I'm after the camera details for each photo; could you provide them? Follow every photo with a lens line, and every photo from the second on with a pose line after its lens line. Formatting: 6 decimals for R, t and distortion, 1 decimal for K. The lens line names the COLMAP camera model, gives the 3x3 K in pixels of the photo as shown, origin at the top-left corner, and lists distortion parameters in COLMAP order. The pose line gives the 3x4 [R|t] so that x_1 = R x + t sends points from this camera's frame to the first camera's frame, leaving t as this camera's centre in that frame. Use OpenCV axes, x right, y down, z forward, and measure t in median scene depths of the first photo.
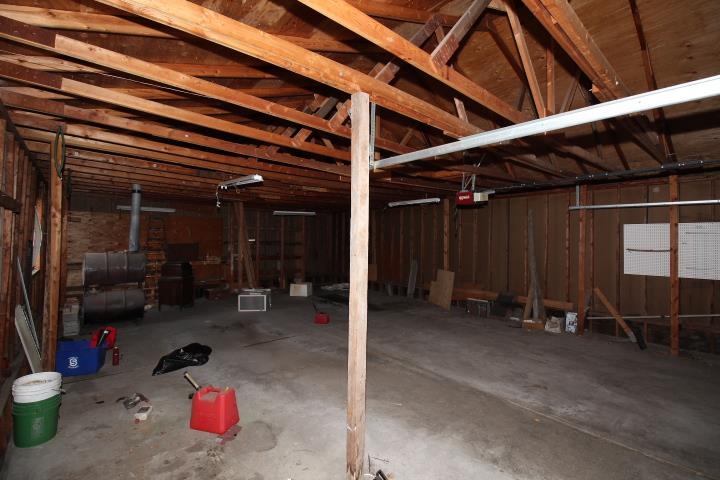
lens RADIAL K [[344.3, 0, 360.0], [0, 344.3, 240.0], [0, 0, 1]] dist [-0.000714, -0.010026]
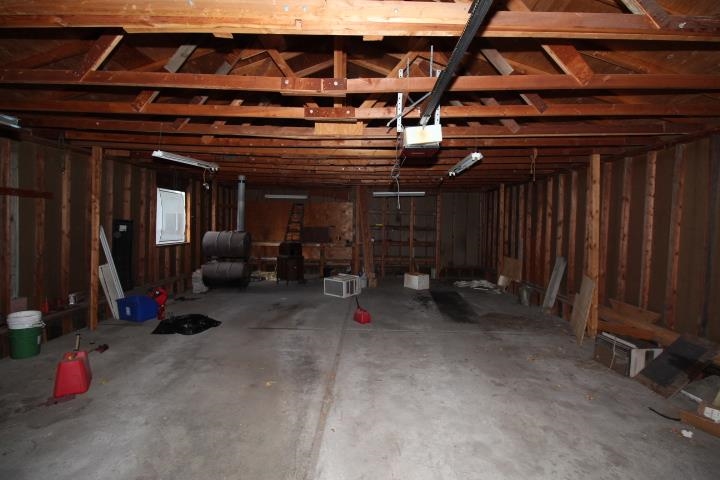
lens RADIAL K [[337.5, 0, 362.1], [0, 337.5, 235.4], [0, 0, 1]] dist [-0.004103, -0.010062]
pose [[0.734294, 0.031623, -0.678095, 0.536826], [-0.014807, 0.999423, 0.030573, 0.005739], [0.678670, -0.012409, 0.734338, 0.483658]]
